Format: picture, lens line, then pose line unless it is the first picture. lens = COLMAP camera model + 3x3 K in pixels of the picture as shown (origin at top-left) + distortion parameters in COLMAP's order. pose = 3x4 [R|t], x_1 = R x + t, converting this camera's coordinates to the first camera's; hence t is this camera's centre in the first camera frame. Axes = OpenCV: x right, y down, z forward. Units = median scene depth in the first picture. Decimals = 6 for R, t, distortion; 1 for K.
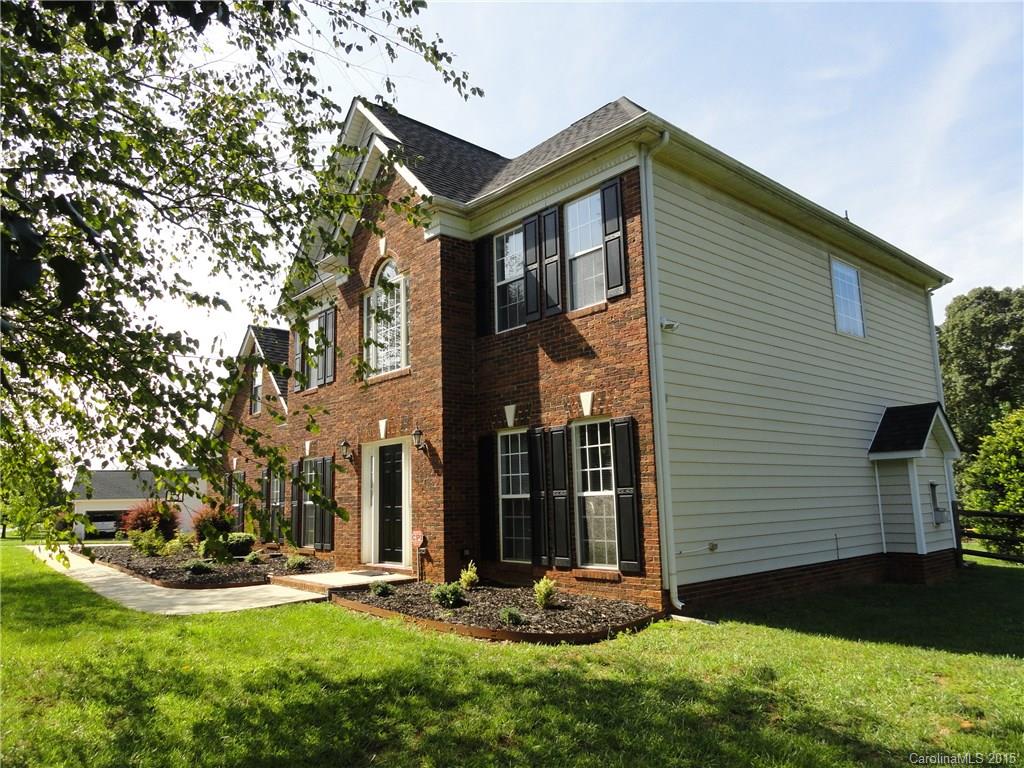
lens RADIAL K [[700.7, 0, 512.0], [0, 700.7, 384.0], [0, 0, 1]] dist [0.005373, 0.001281]
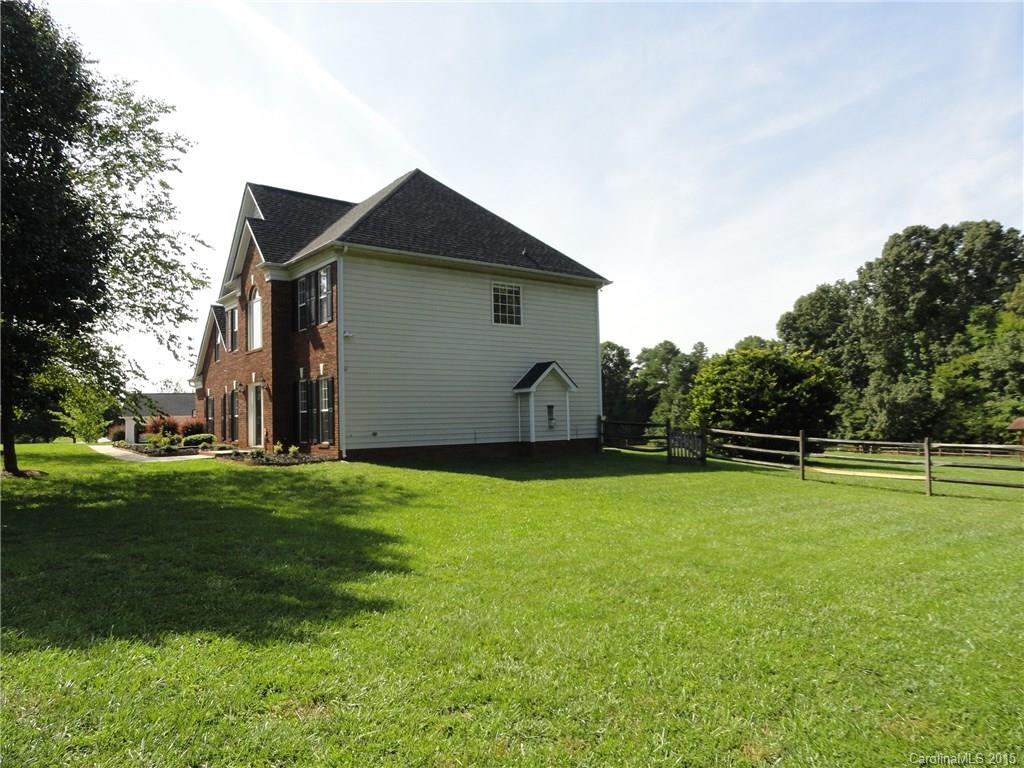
lens RADIAL K [[705.1, 0, 512.0], [0, 705.1, 384.0], [0, 0, 1]] dist [-0.006342, -0.001586]
pose [[0.998076, -0.002176, -0.061965, 0.740171], [0.009203, 0.993512, 0.113351, -0.150734], [0.061317, -0.113703, 0.991621, -1.012508]]
